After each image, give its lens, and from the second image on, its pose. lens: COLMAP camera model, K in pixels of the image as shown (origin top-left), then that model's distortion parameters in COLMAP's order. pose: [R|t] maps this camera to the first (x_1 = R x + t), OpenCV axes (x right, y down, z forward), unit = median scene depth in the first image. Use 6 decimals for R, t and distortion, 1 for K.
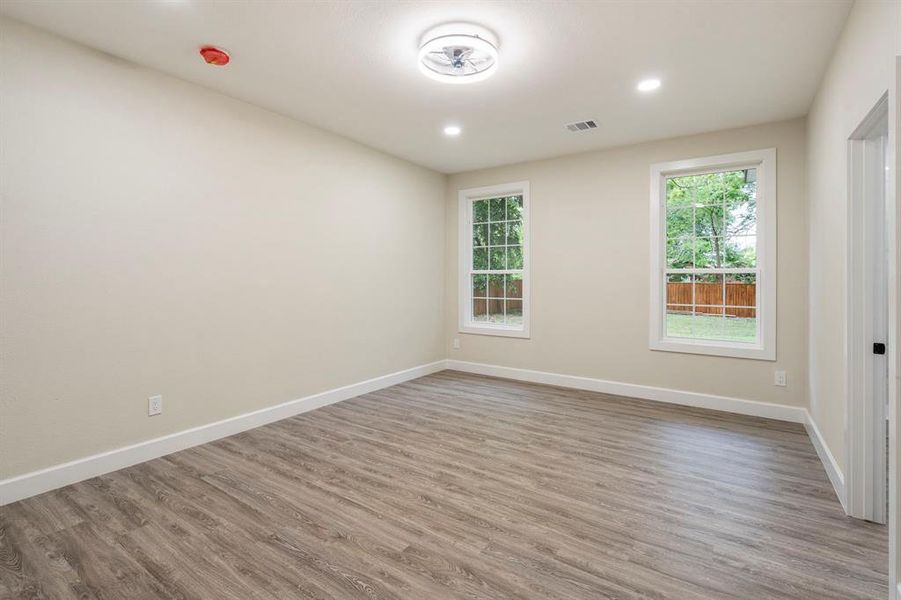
lens RADIAL K [[418.7, 0, 446.2], [0, 418.7, 281.2], [0, 0, 1]] dist [-0.005940, -0.000128]
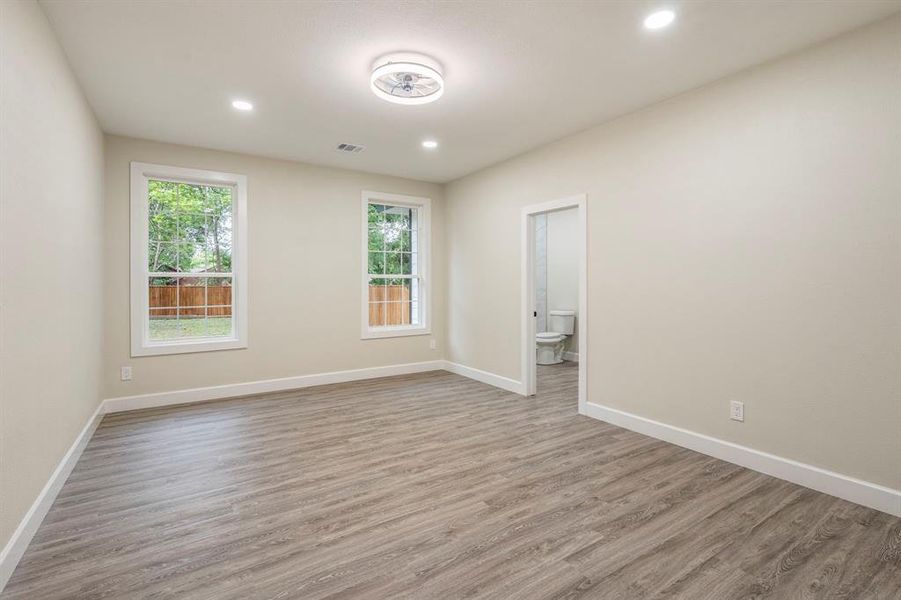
lens RADIAL K [[416.1, 0, 452.7], [0, 416.1, 290.4], [0, 0, 1]] dist [0.000887, 0.000285]
pose [[0.388963, -0.022389, 0.920981, -0.823791], [0.007580, 0.999749, 0.021102, -0.009448], [-0.921222, -0.001227, 0.389034, 0.405696]]
